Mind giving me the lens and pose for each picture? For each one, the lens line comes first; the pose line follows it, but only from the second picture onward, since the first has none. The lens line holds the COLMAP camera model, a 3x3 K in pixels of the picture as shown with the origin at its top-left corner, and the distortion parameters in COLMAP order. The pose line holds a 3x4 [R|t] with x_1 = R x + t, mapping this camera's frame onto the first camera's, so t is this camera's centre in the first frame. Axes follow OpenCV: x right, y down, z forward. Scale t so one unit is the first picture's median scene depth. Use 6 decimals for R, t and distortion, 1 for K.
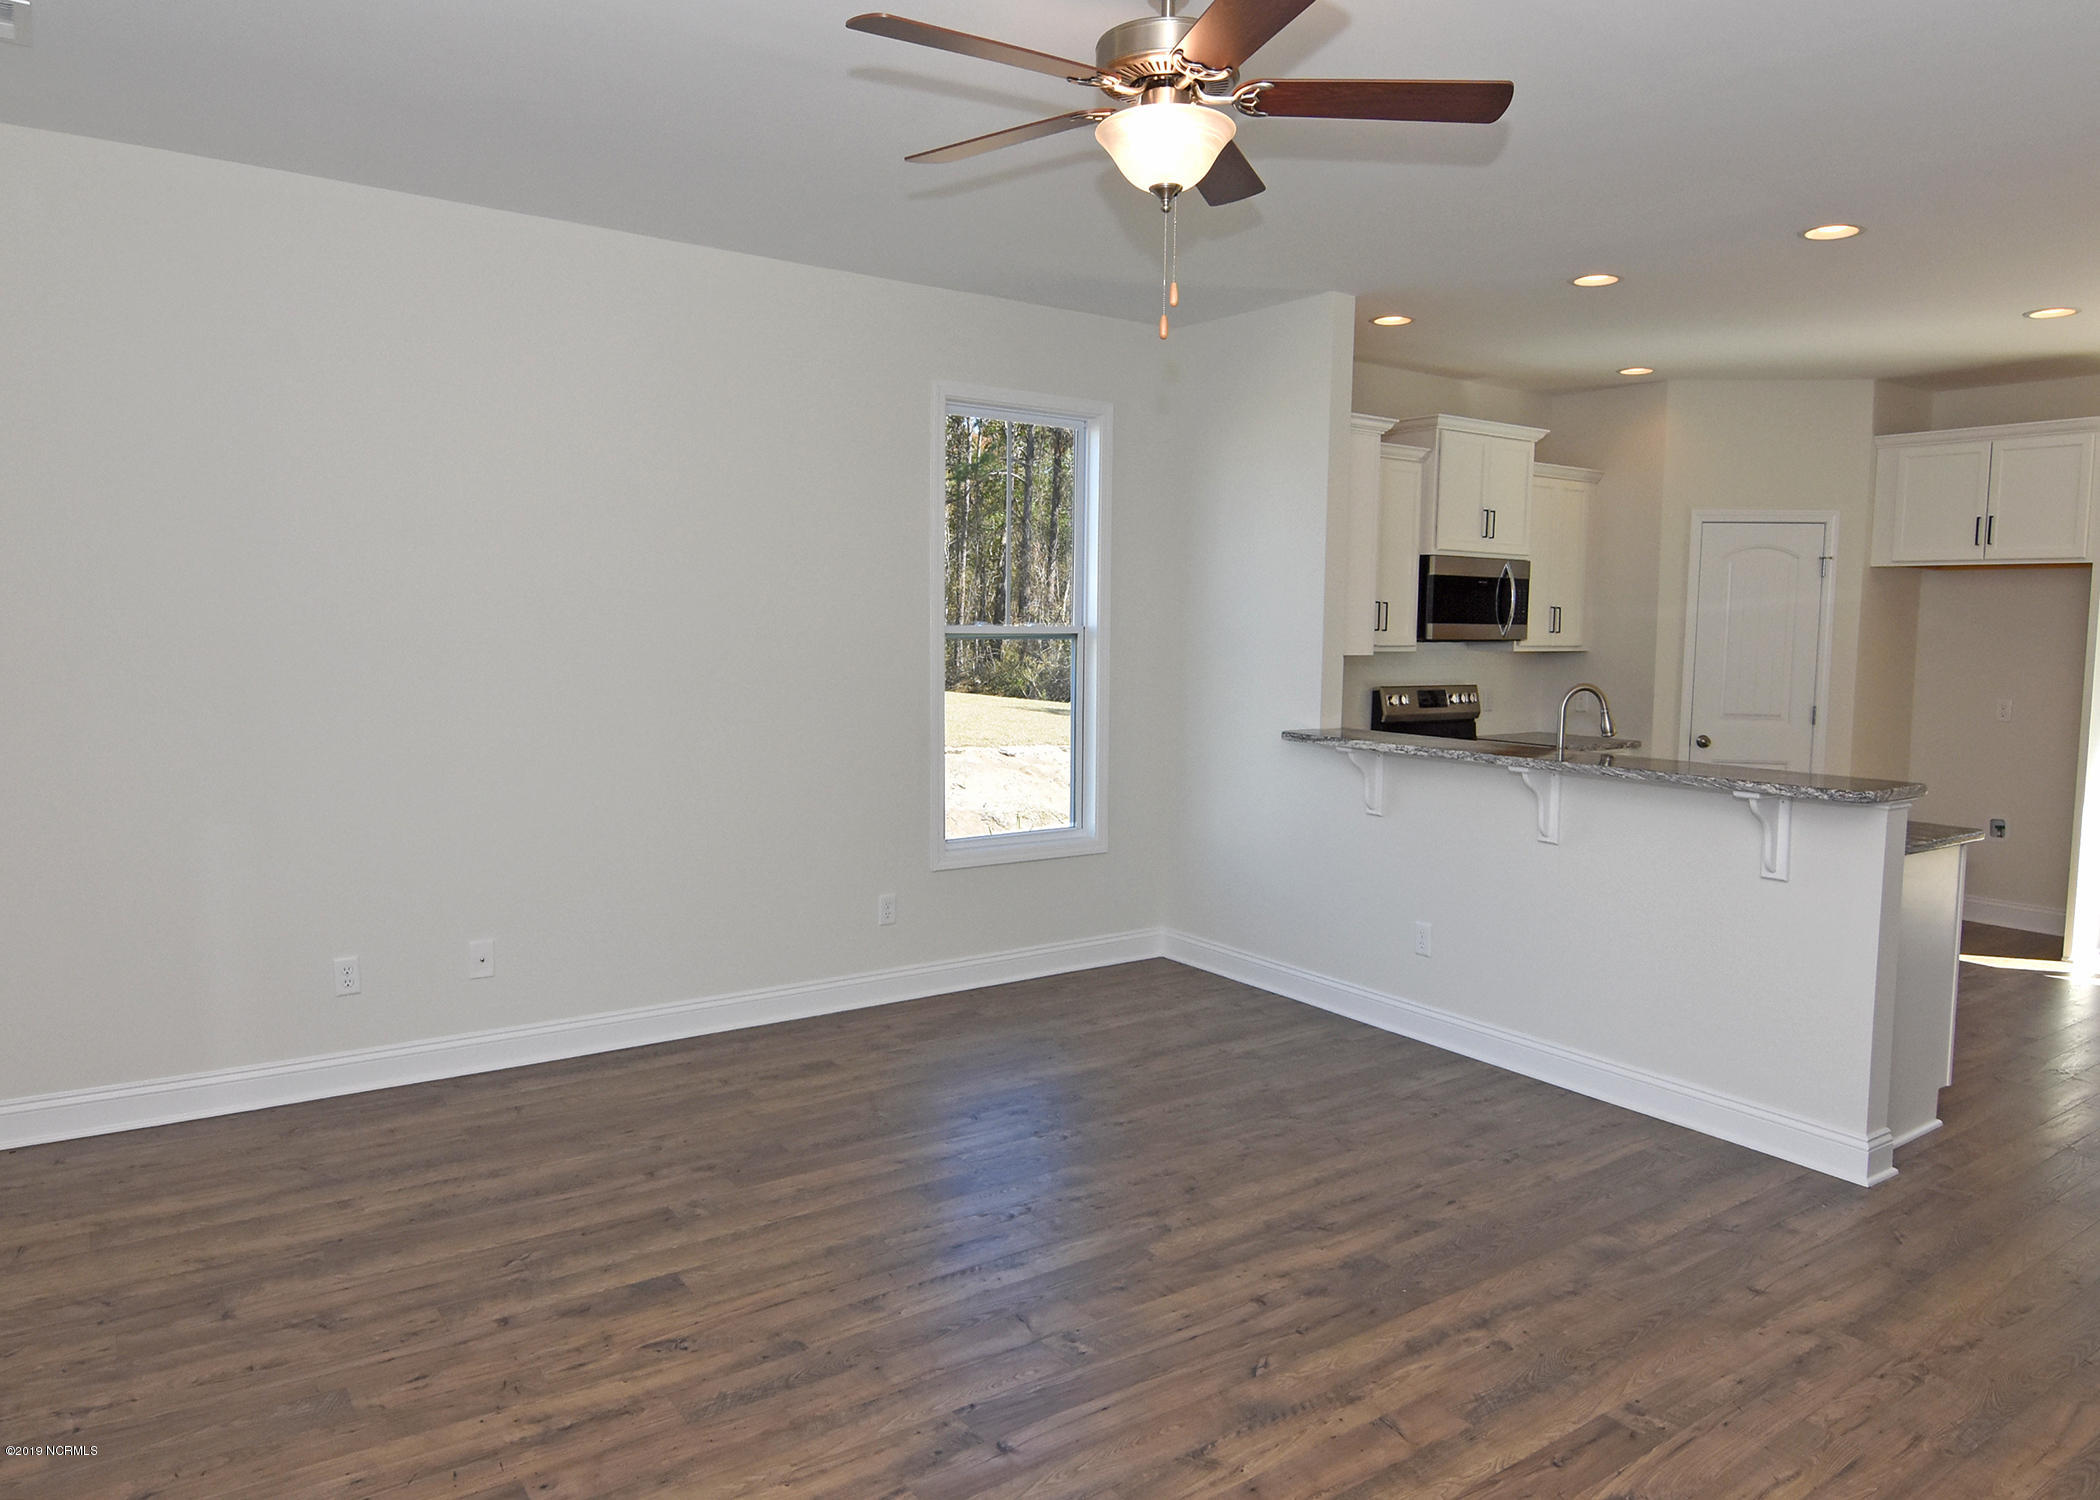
lens RADIAL K [[1349.8, 0, 990.5], [0, 1349.8, 741.9], [0, 0, 1]] dist [-0.002813, -0.003746]
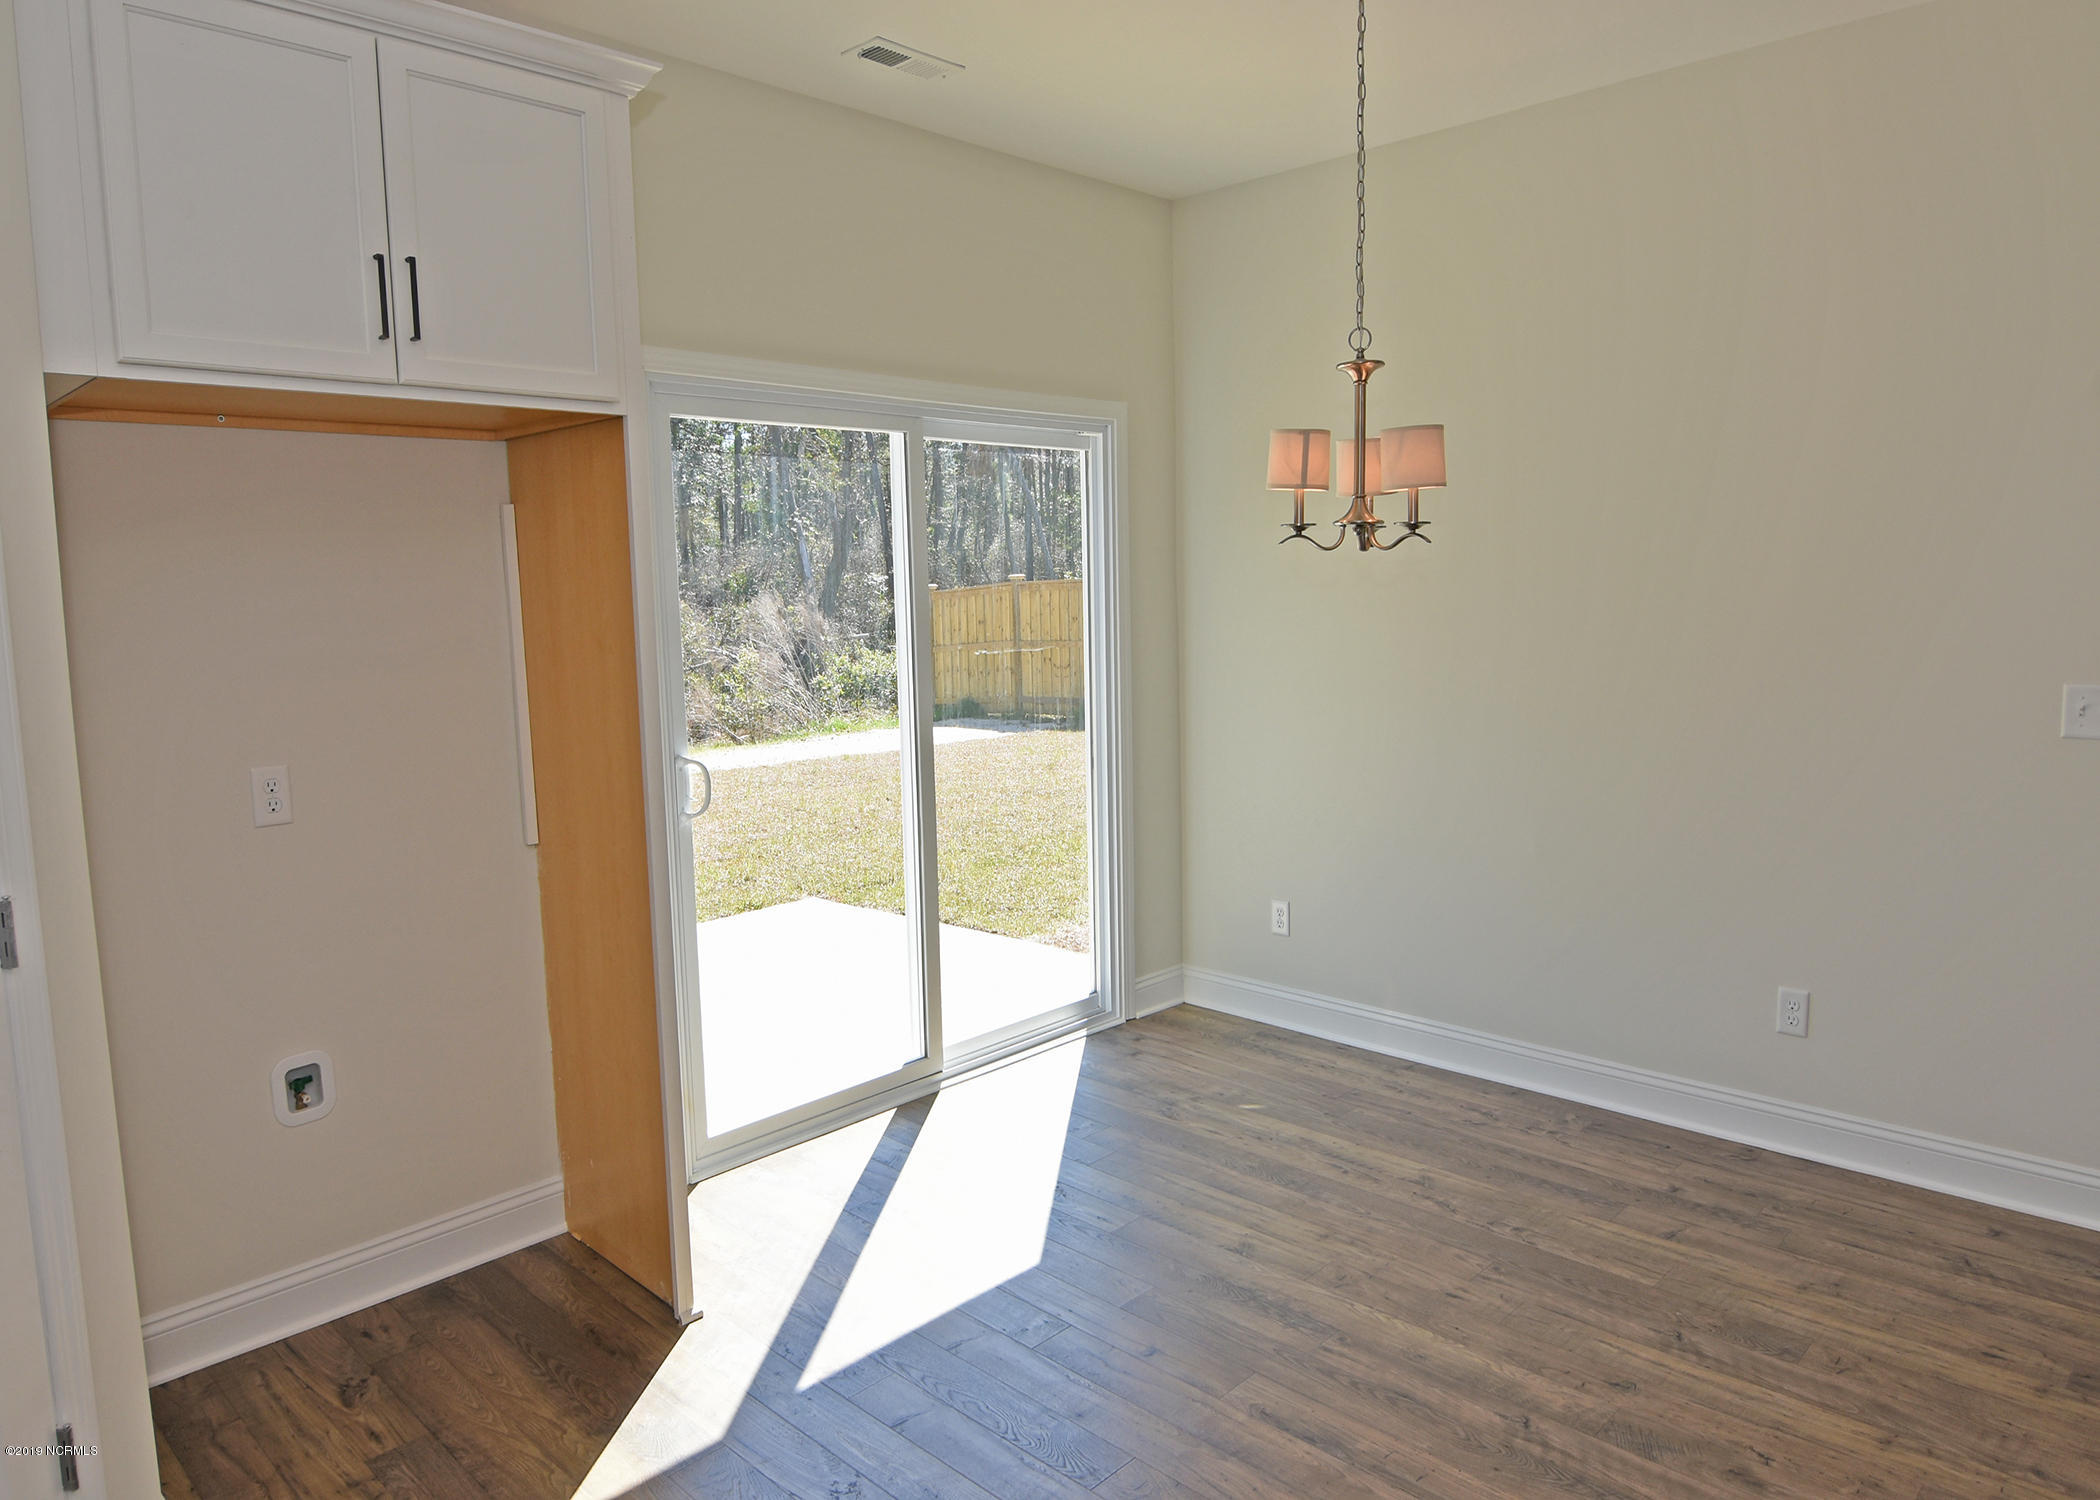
lens RADIAL K [[1375.9, 0, 1050.0], [0, 1375.9, 750.0], [0, 0, 1]] dist [-0.004965, -0.002649]
pose [[-0.234239, -0.132336, 0.963130, 0.319125], [0.100346, 0.982109, 0.159348, -0.076864], [-0.966987, 0.133972, -0.216768, 0.865594]]
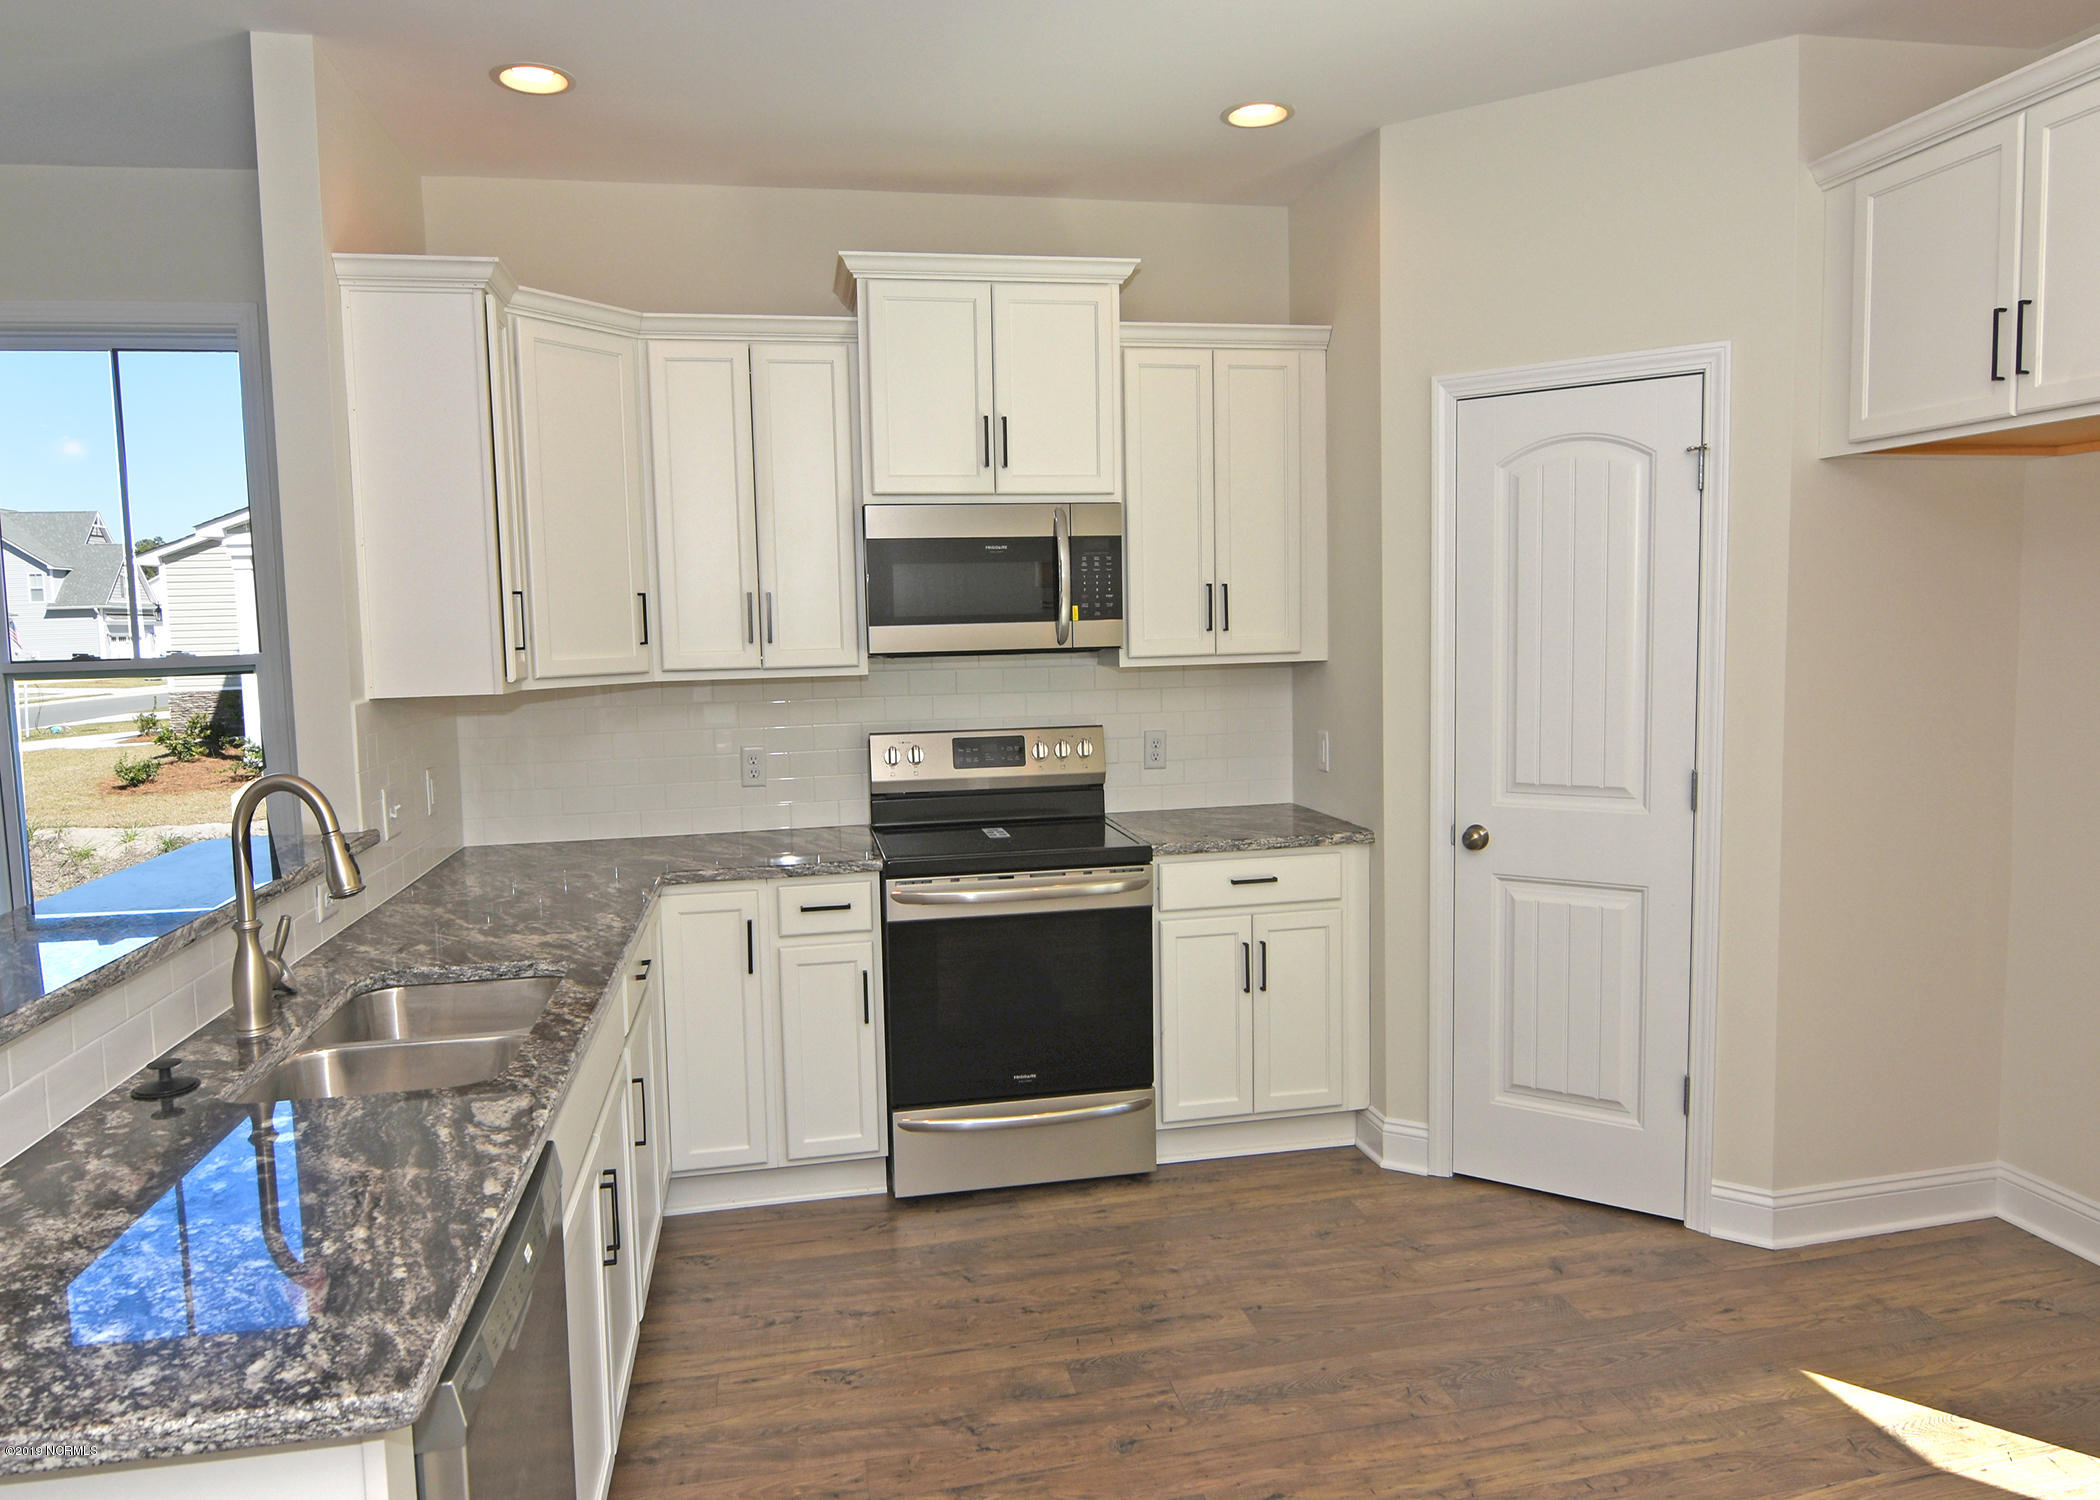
lens RADIAL K [[1307.8, 0, 1043.8], [0, 1307.8, 738.3], [0, 0, 1]] dist [0.003222, -0.018302]
pose [[0.921919, -0.002437, -0.387376, 0.580818], [0.002752, 0.999996, 0.000257, -0.038542], [0.387374, -0.001303, 0.921922, 0.499739]]
